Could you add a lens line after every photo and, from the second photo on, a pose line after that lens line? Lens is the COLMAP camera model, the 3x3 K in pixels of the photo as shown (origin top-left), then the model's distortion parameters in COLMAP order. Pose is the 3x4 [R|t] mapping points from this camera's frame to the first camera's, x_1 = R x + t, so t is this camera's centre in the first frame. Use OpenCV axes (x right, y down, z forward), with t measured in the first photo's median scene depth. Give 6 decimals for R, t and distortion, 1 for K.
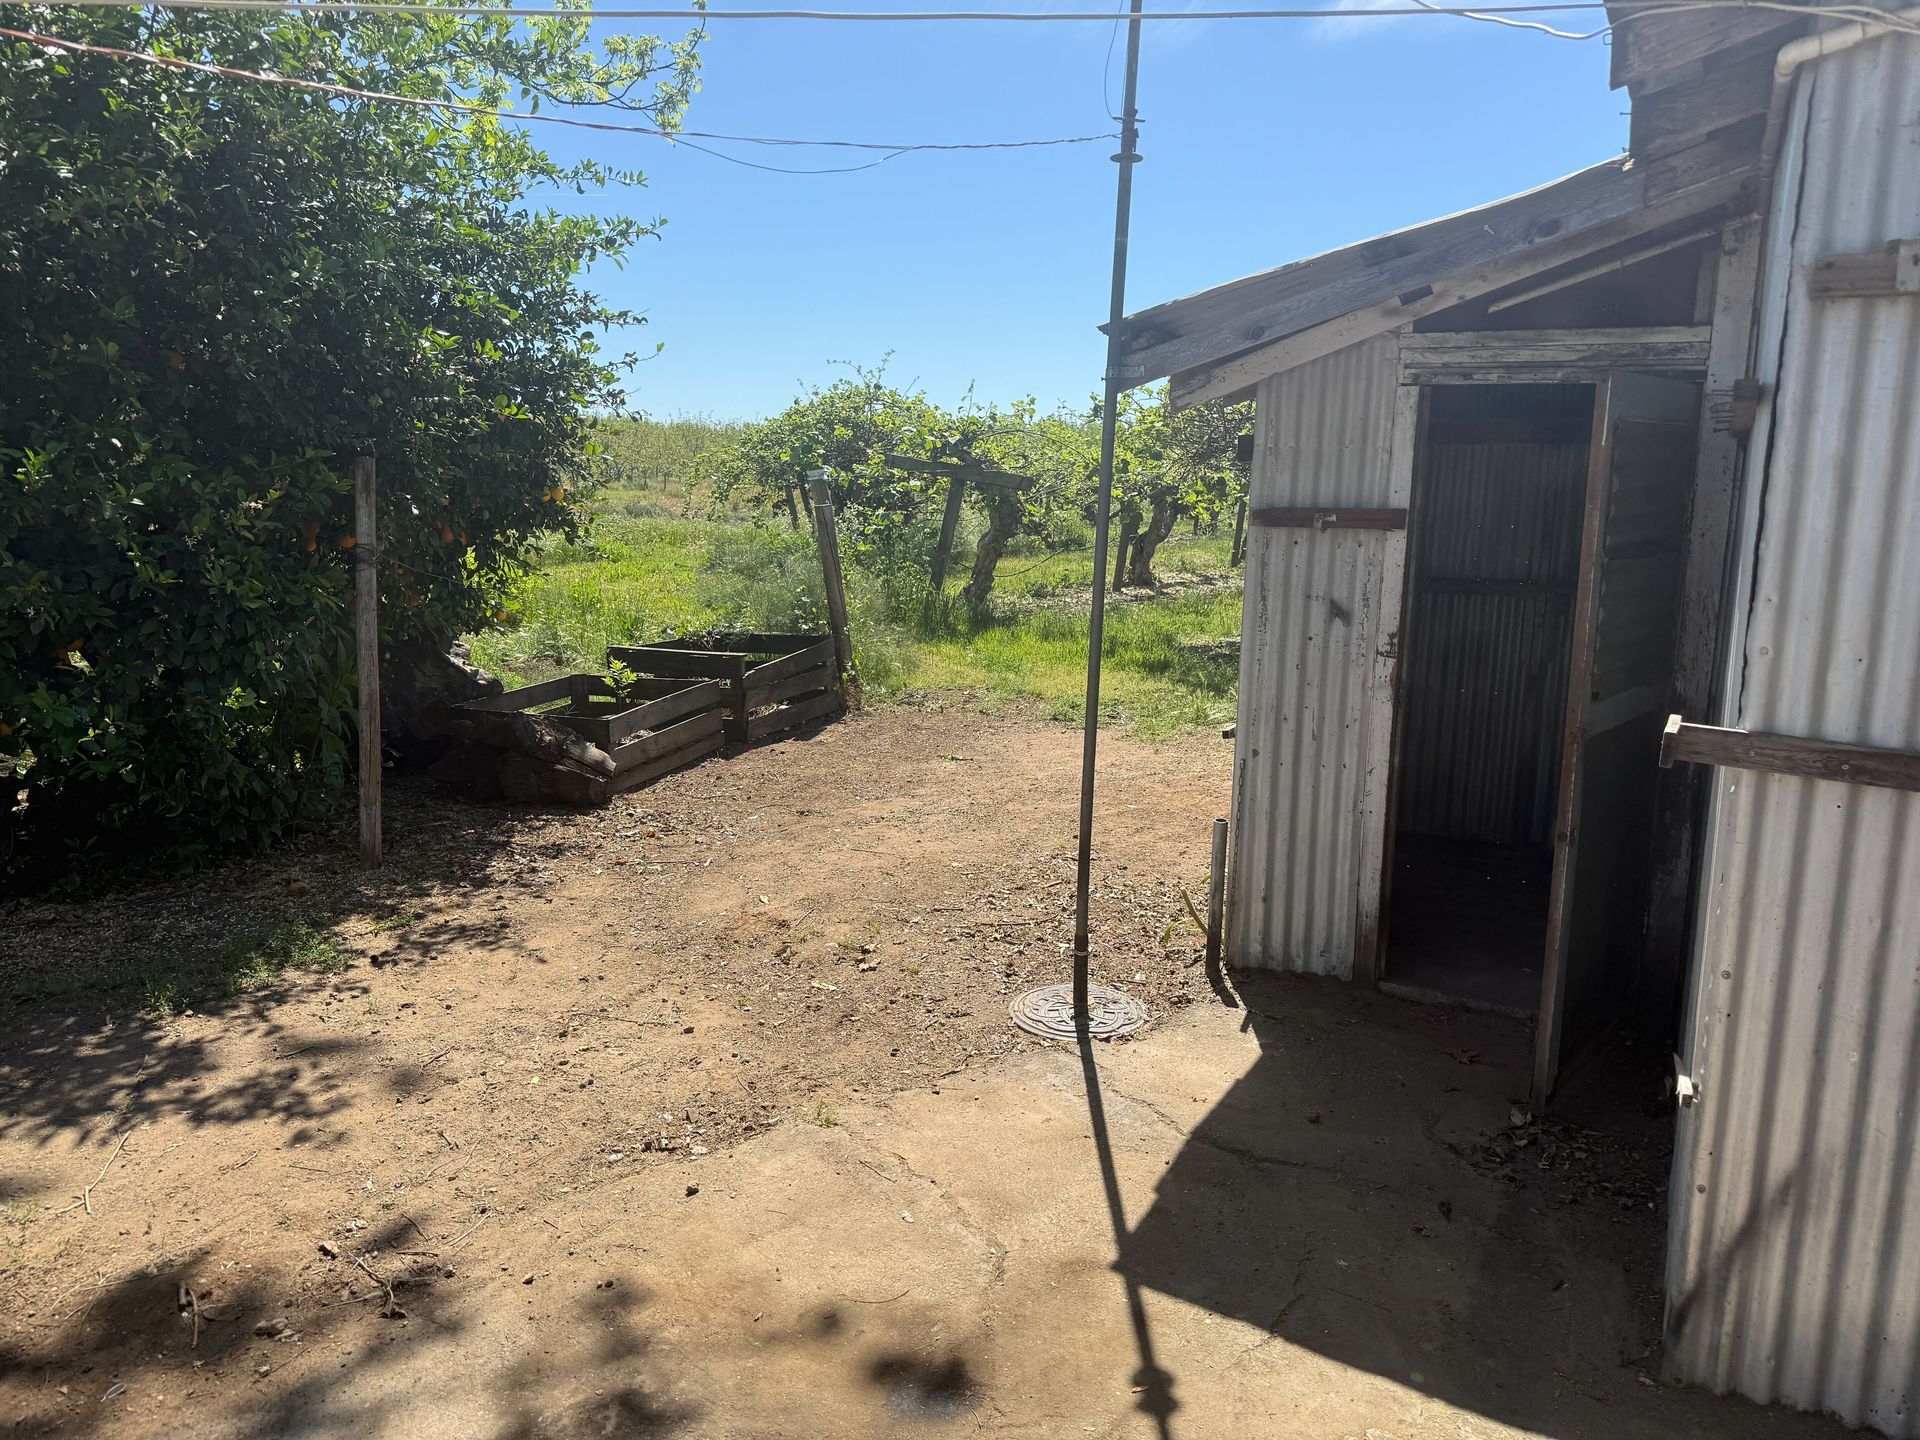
lens RADIAL K [[1353.0, 0, 955.9], [0, 1353.0, 720.6], [0, 0, 1]] dist [0.052110, -0.091481]
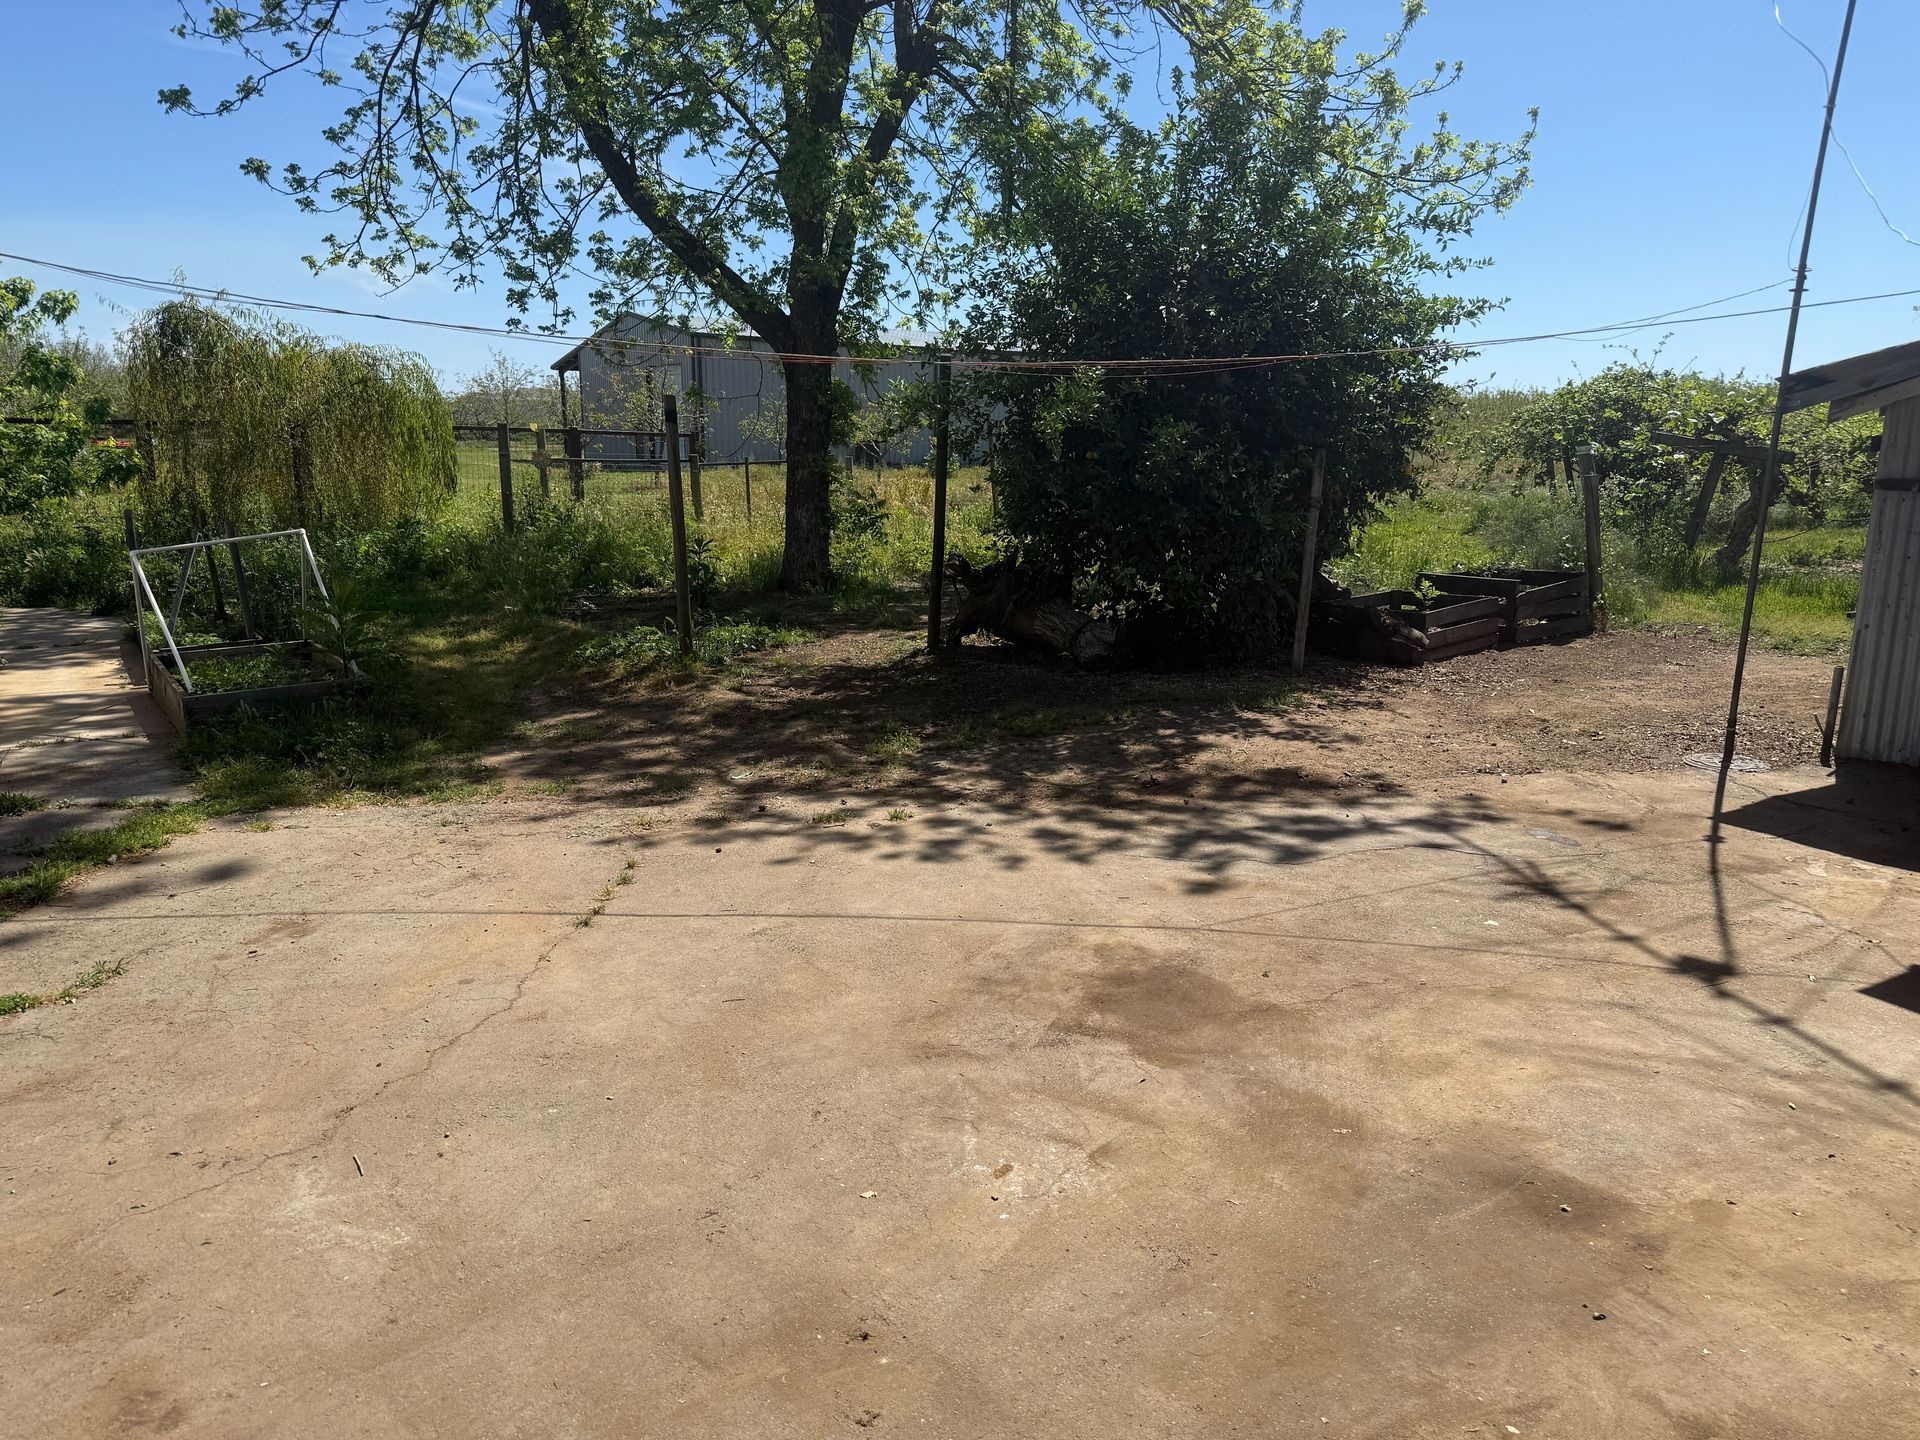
lens RADIAL K [[1332.9, 0, 959.8], [0, 1332.9, 732.2], [0, 0, 1]] dist [0.062412, -0.093793]
pose [[0.867493, 0.099448, -0.487407, 0.037379], [-0.084210, 0.995030, 0.053143, 0.082727], [0.490269, -0.005057, 0.871556, -0.512687]]
